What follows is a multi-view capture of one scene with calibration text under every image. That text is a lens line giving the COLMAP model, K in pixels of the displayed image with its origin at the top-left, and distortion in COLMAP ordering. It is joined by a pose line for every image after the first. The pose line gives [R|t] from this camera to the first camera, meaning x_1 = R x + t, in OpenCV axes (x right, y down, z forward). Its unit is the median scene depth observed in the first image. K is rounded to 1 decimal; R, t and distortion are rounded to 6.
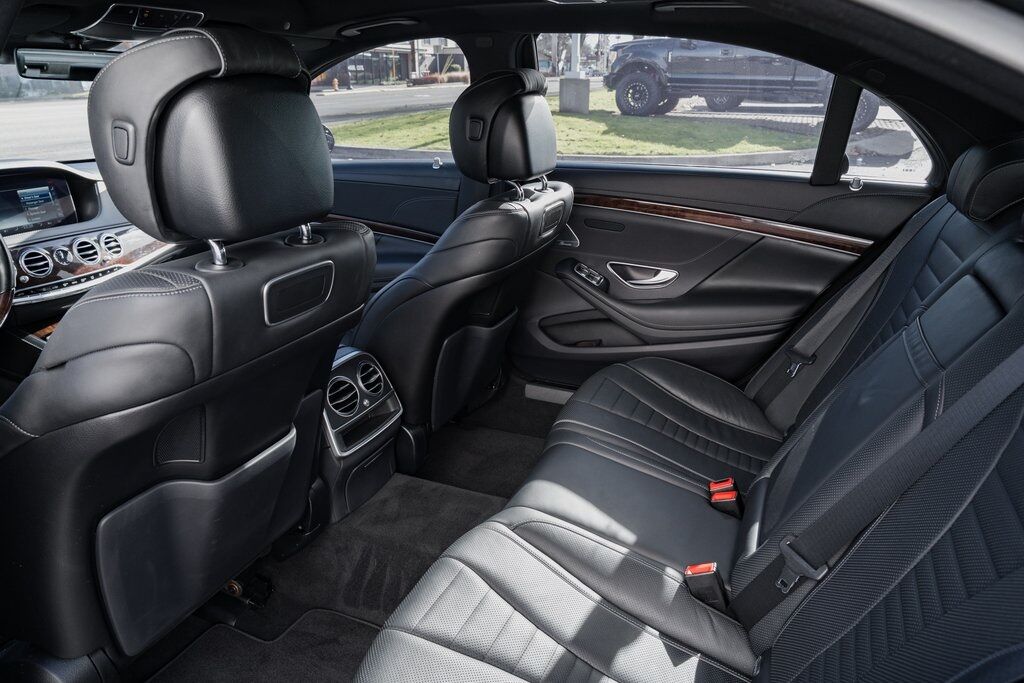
lens RADIAL K [[695.4, 0, 511.4], [0, 695.4, 342.5], [0, 0, 1]] dist [-0.022220, 0.018001]
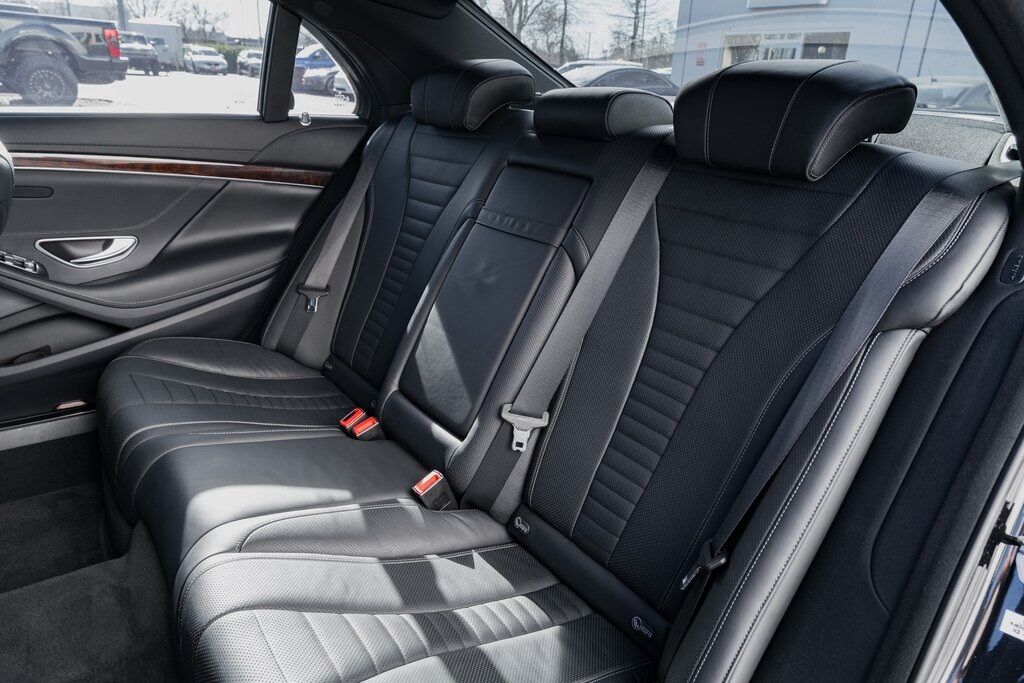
lens RADIAL K [[695.4, 0, 513.3], [0, 695.4, 340.8], [0, 0, 1]] dist [-0.022220, 0.018001]
pose [[0.527642, -0.278616, 0.802476, -0.253748], [0.259771, 0.952348, 0.159847, 0.002787], [-0.808773, 0.124118, 0.574875, 0.186650]]
